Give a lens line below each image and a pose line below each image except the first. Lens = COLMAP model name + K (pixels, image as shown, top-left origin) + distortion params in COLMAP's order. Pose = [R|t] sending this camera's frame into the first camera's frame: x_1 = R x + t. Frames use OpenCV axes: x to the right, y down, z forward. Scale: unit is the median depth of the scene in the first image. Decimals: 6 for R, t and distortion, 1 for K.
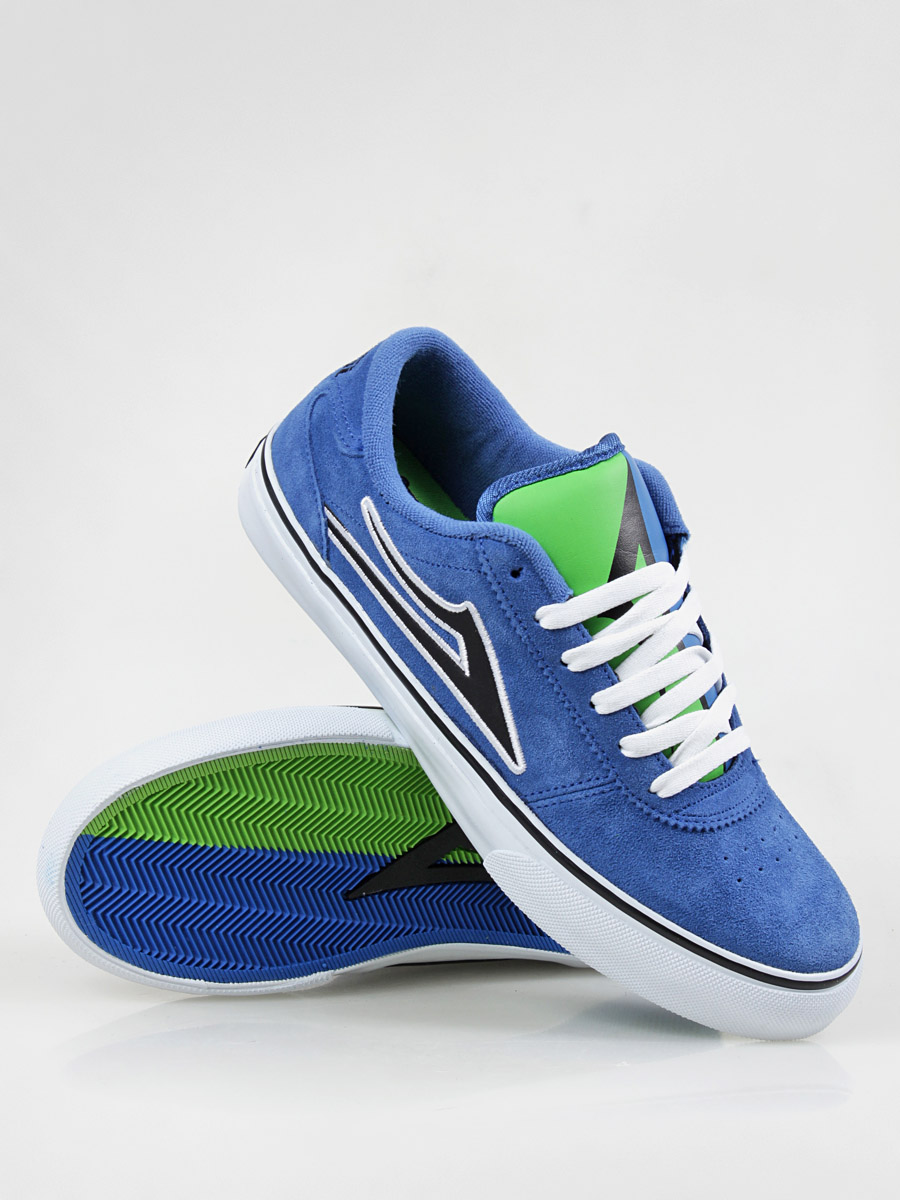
lens RADIAL K [[2972.9, 0, 449.2], [0, 2972.9, 724.6], [0, 0, 1]] dist [0.256218, -0.129257]
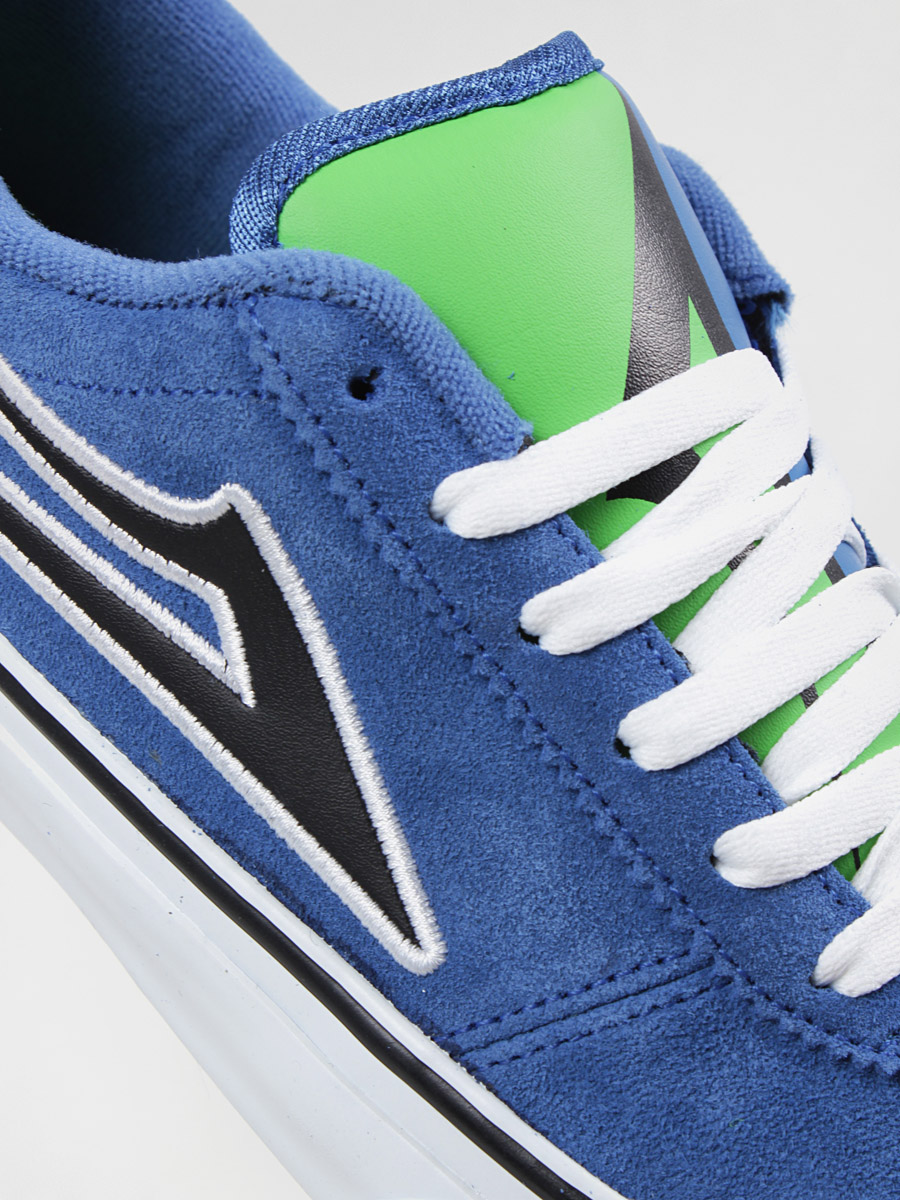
lens RADIAL K [[2972.9, 0, 449.2], [0, 2972.9, 724.6], [0, 0, 1]] dist [0.256218, -0.129257]
pose [[0.990177, -0.098367, 0.099361, -0.005637], [0.106155, 0.991411, -0.076388, 0.014865], [-0.090993, 0.086186, 0.992115, 0.658632]]
